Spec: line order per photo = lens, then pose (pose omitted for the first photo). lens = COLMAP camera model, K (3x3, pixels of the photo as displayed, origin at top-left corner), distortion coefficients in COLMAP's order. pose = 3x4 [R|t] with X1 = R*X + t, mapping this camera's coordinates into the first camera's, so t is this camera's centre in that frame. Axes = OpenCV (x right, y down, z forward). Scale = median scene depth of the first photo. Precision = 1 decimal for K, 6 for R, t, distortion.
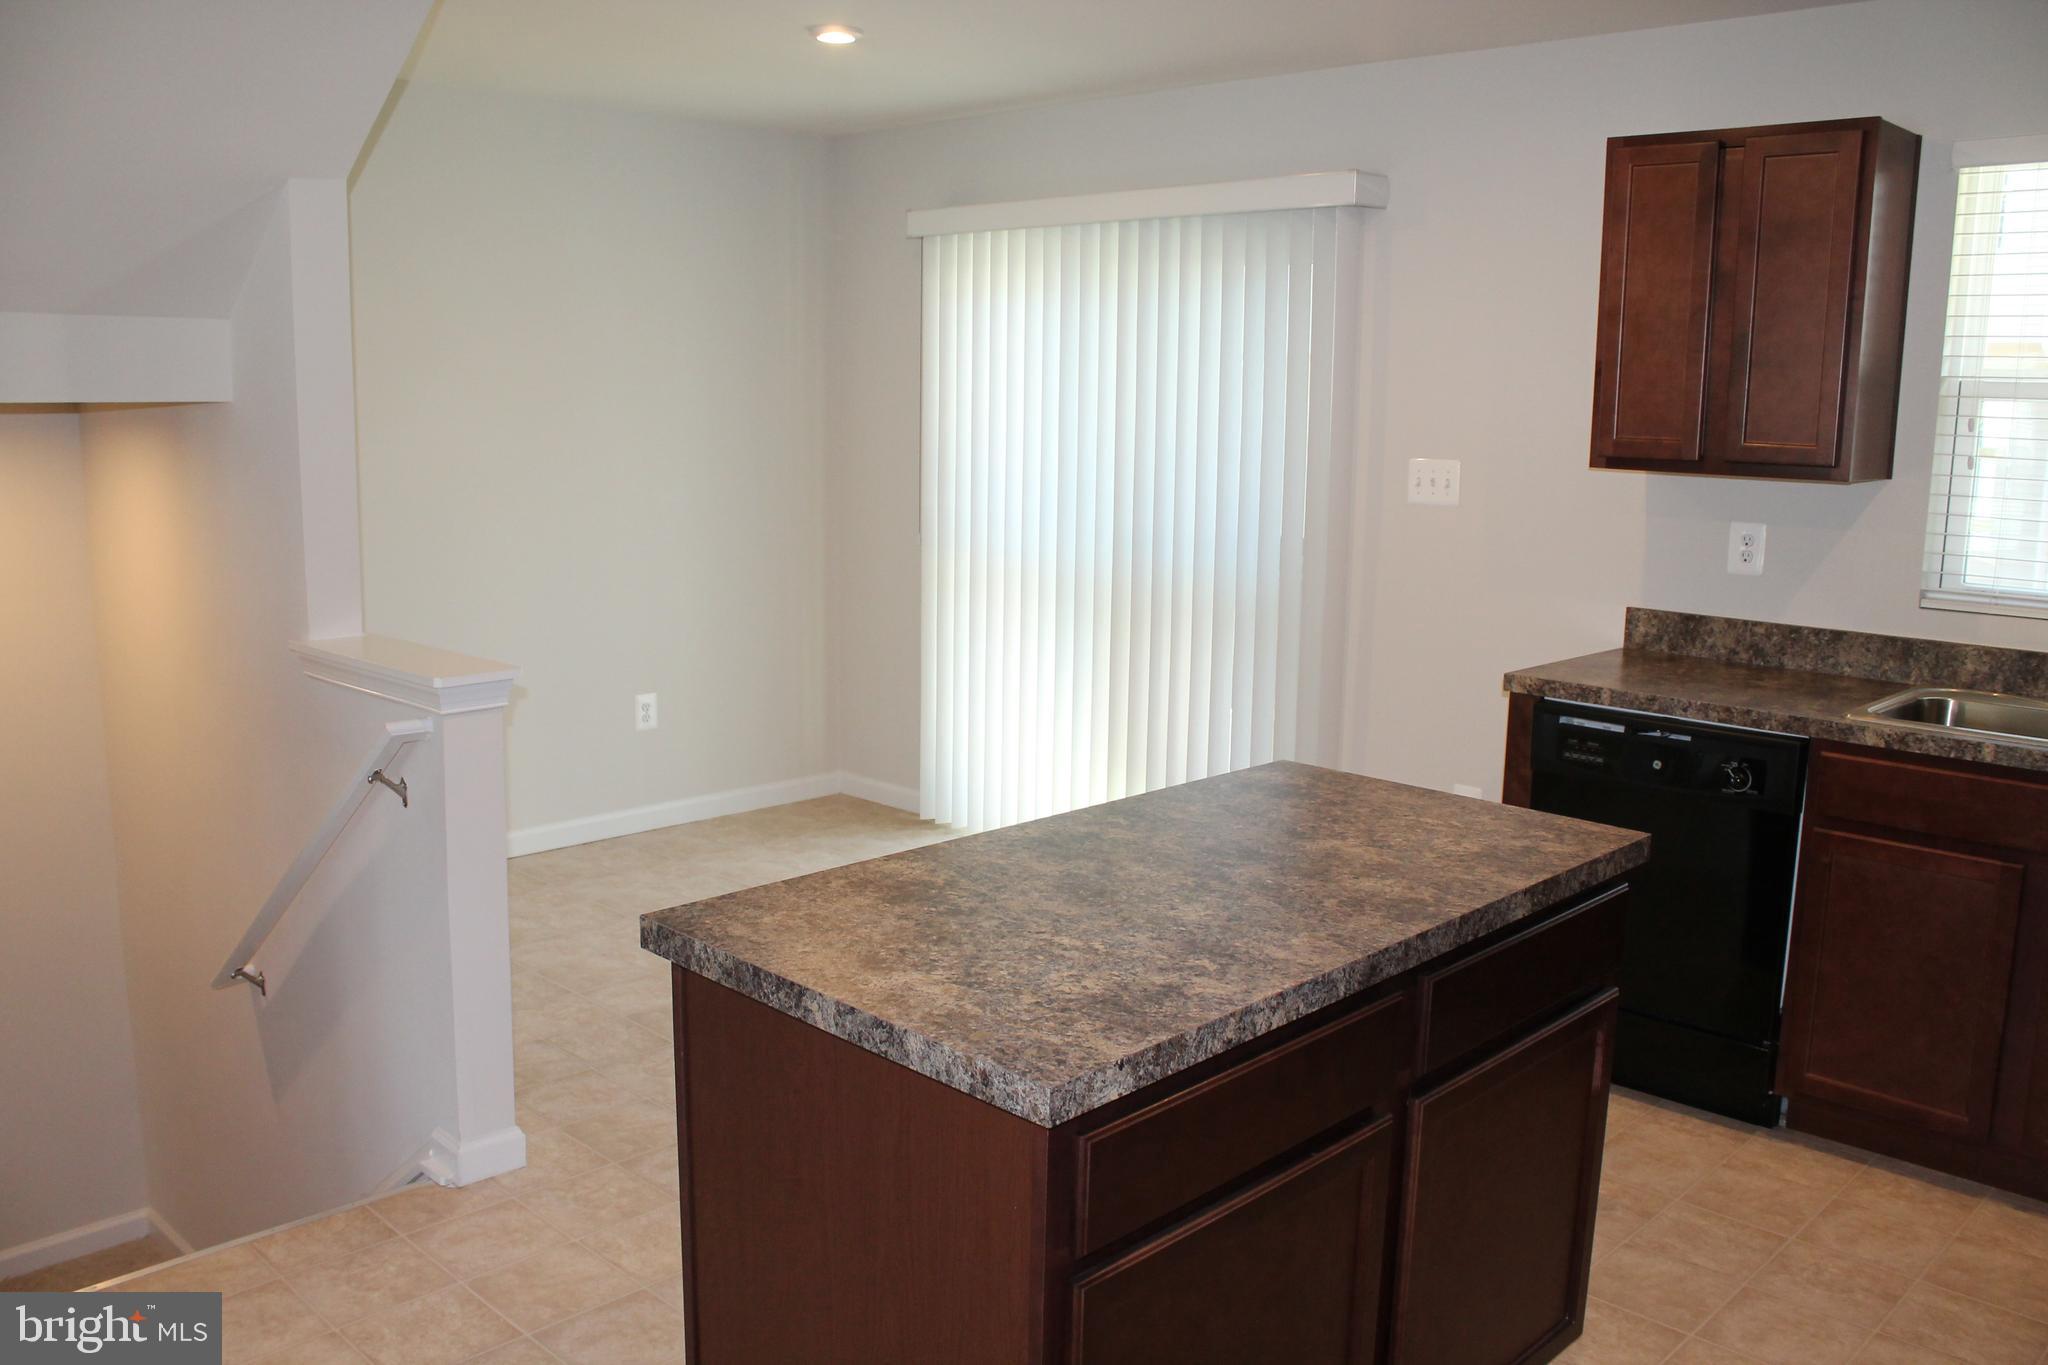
lens RADIAL K [[1704.1, 0, 1021.8], [0, 1704.1, 686.9], [0, 0, 1]] dist [-0.159660, 0.131826]
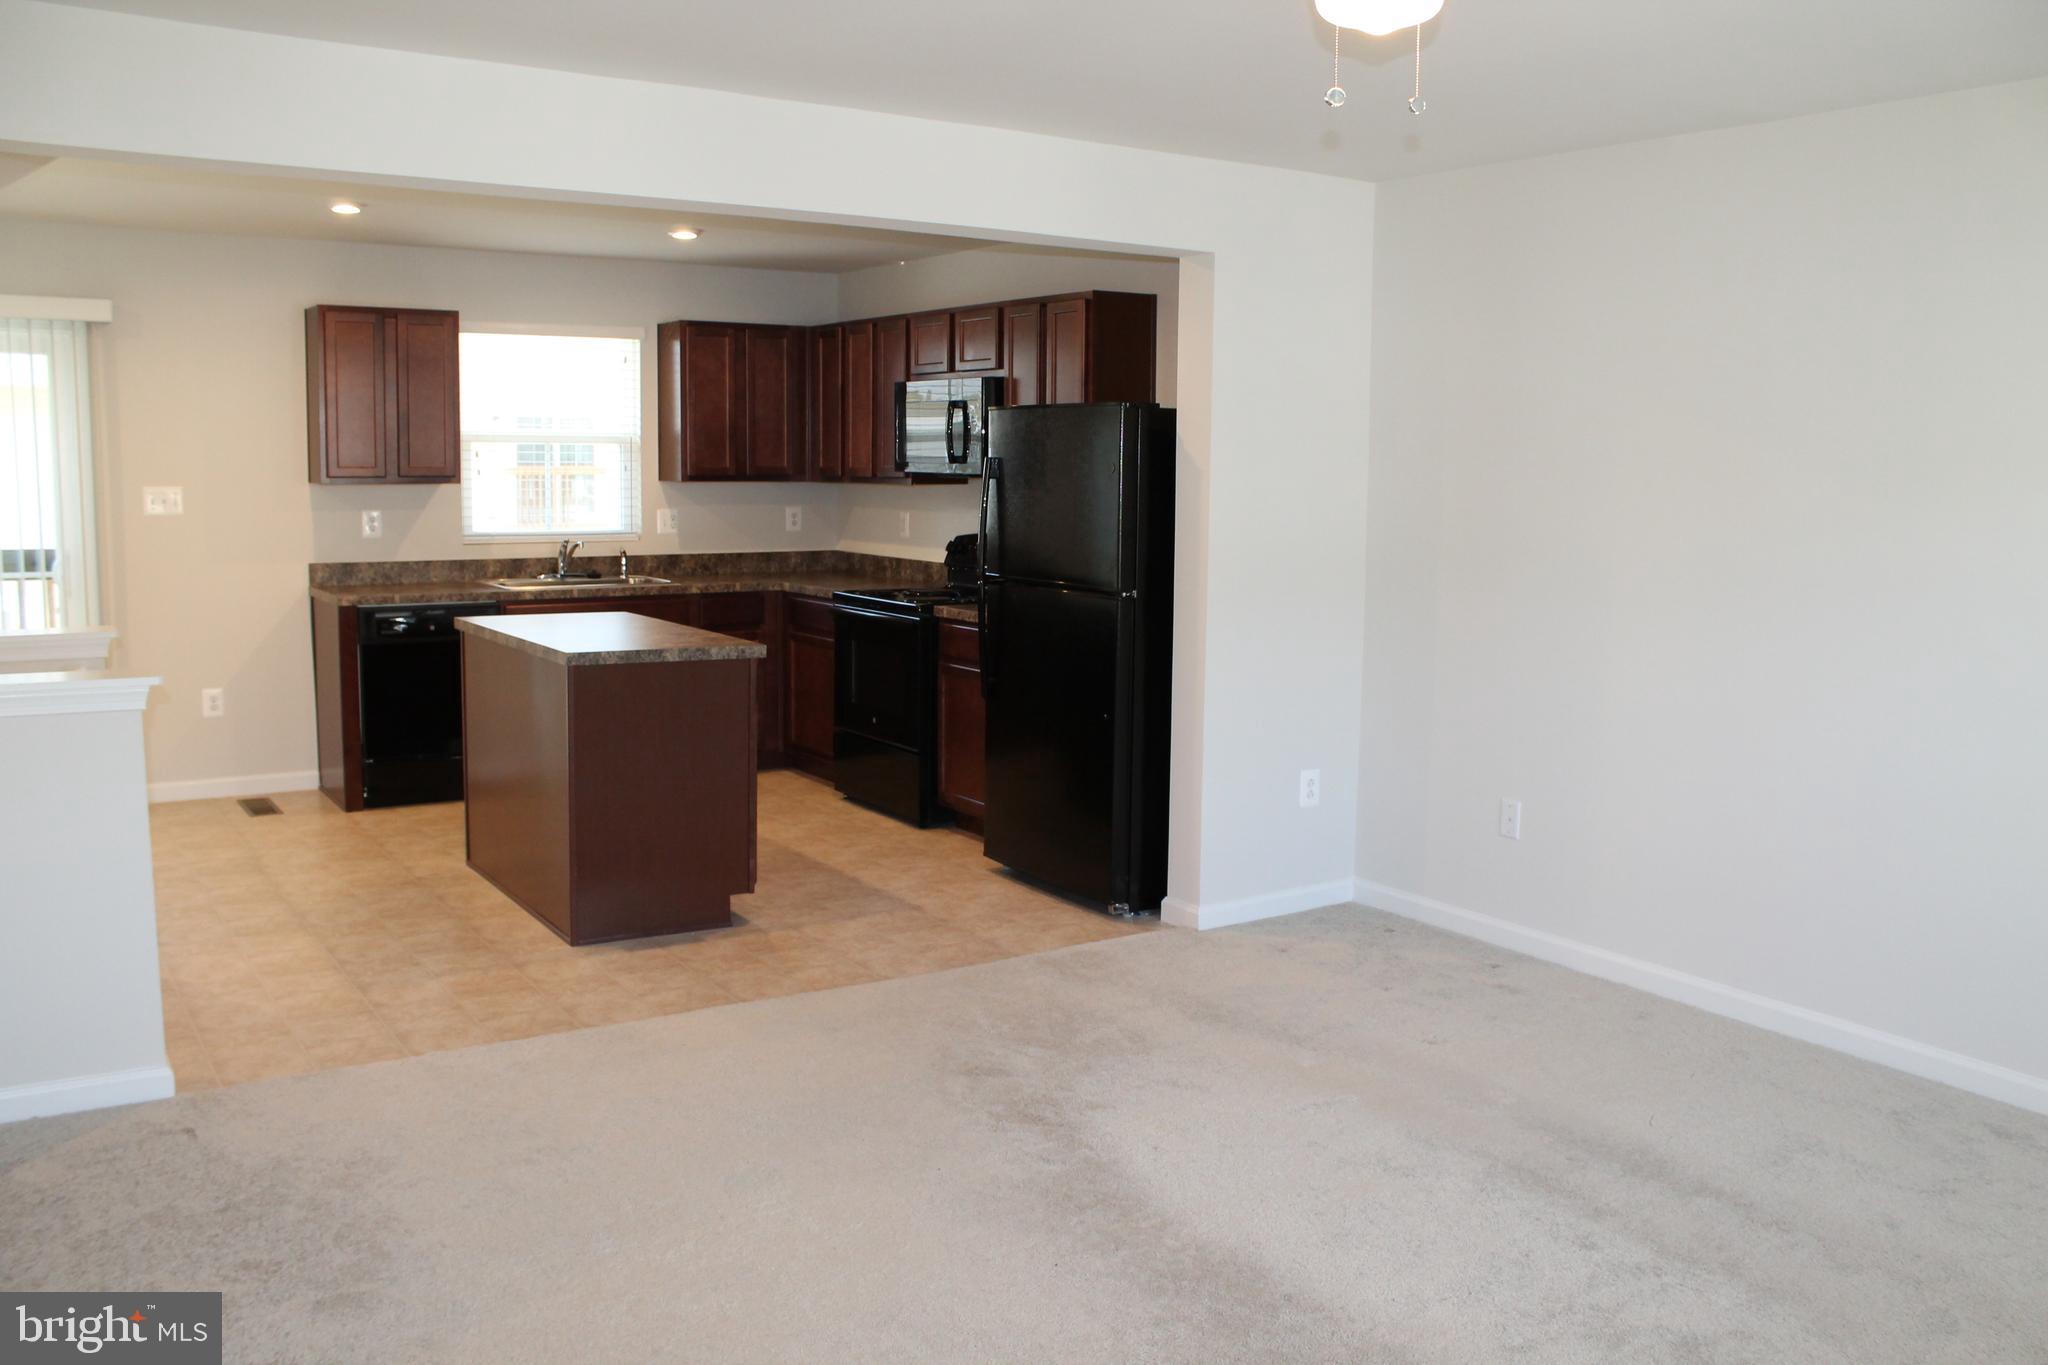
lens RADIAL K [[1704.1, 0, 1034.8], [0, 1704.1, 679.5], [0, 0, 1]] dist [-0.159660, 0.131826]
pose [[0.214285, -0.137695, 0.967017, -1.331916], [0.155731, 0.982166, 0.105343, 0.008269], [-0.964277, 0.128021, 0.231906, -0.145782]]
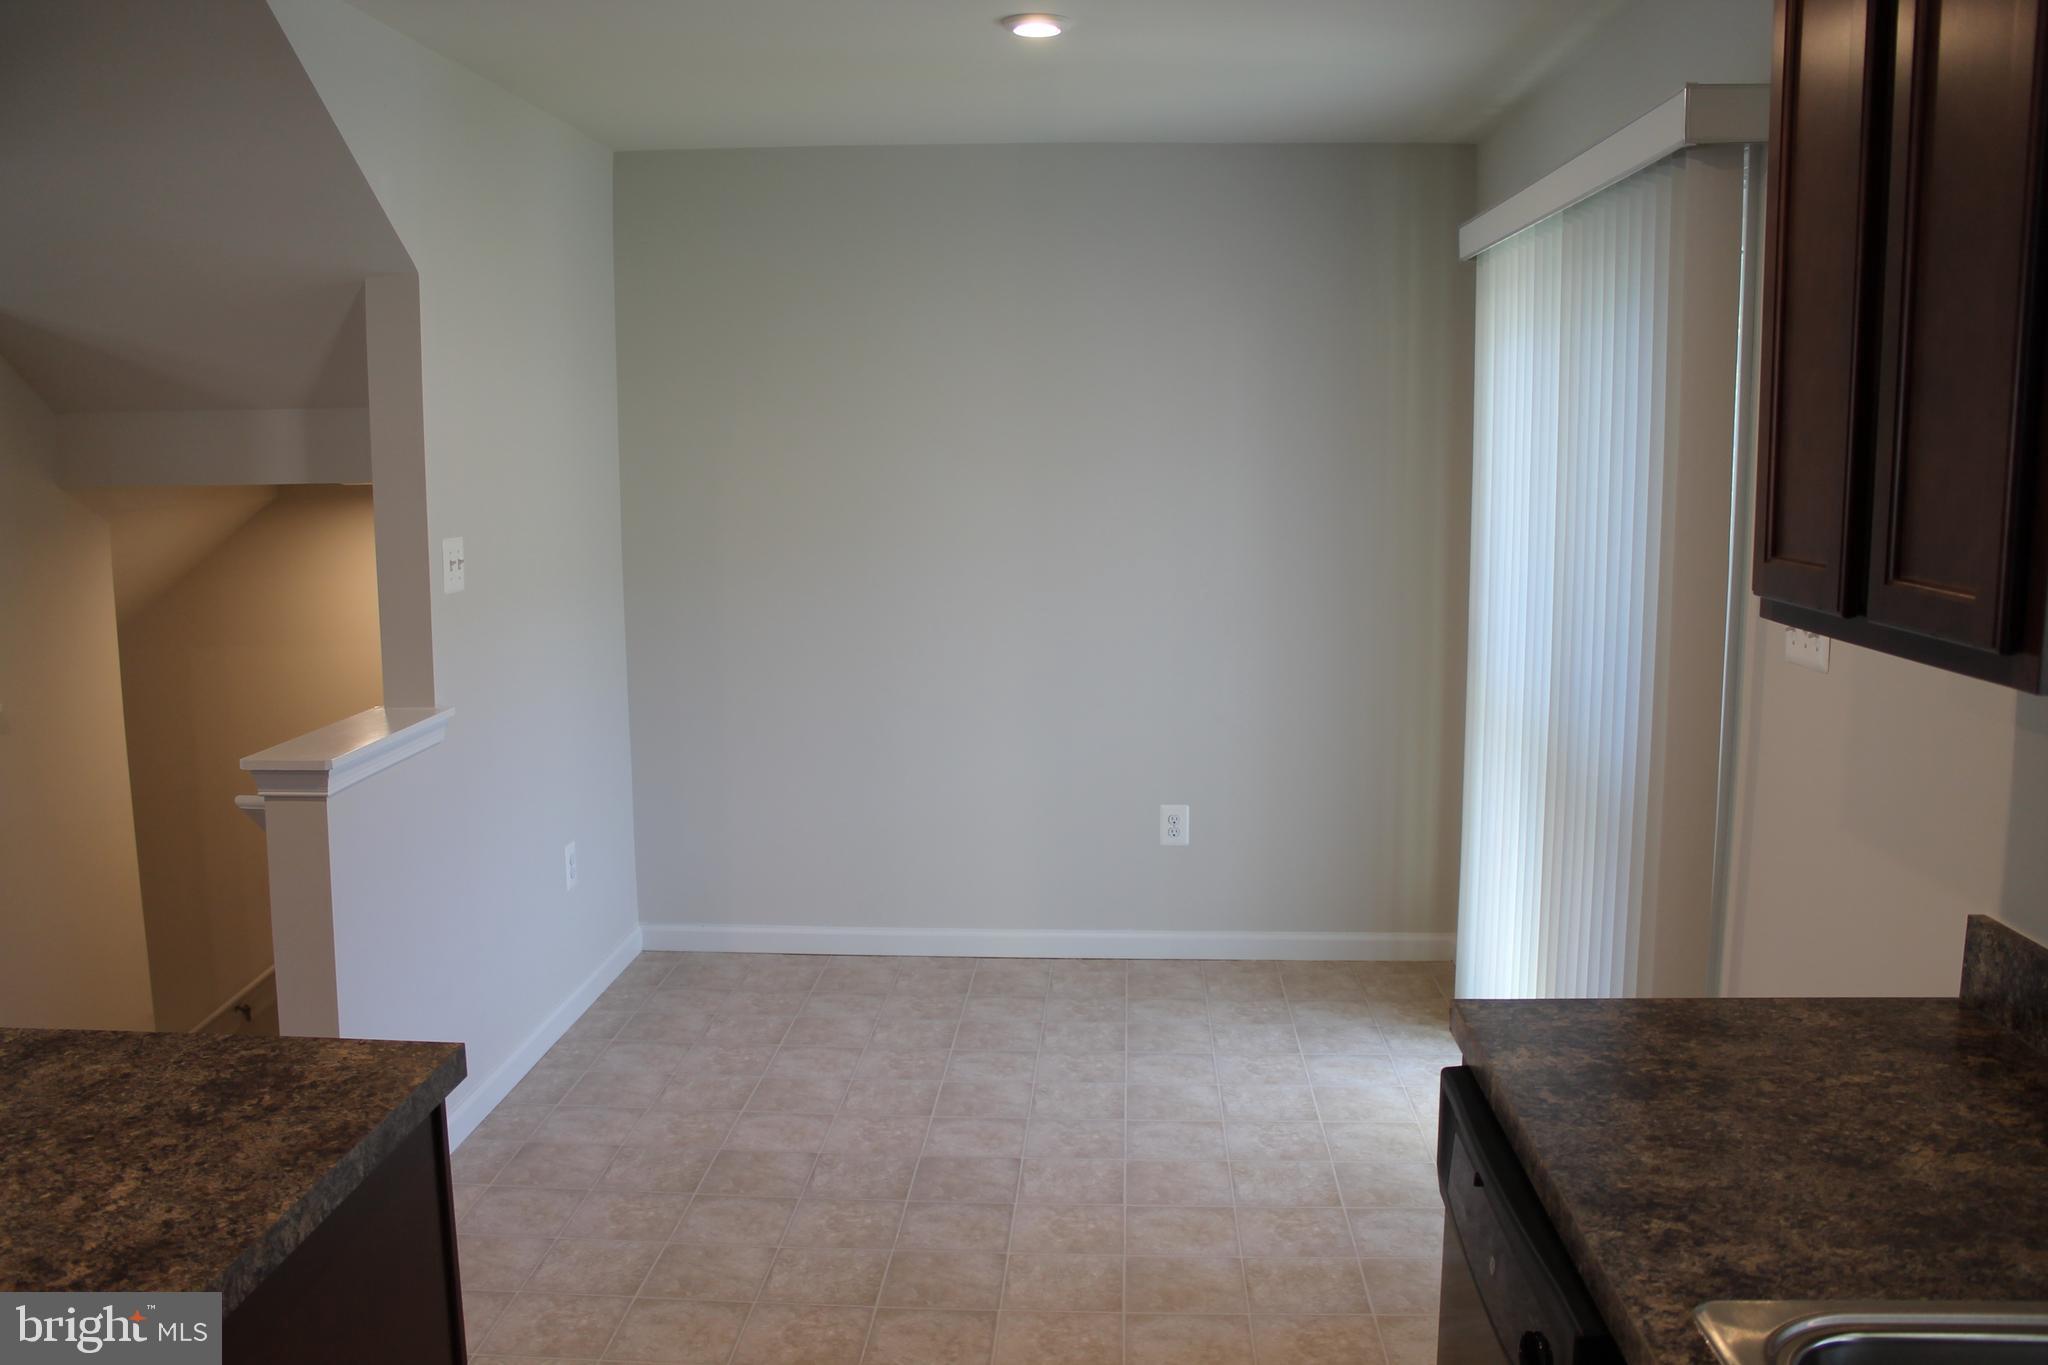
lens RADIAL K [[1704.1, 0, 1032.2], [0, 1704.1, 761.9], [0, 0, 1]] dist [-0.159660, 0.131826]
pose [[0.649172, 0.122235, -0.750756, 0.438909], [-0.110787, 0.991673, 0.065664, -0.076461], [0.752531, 0.040547, 0.657308, 0.408719]]
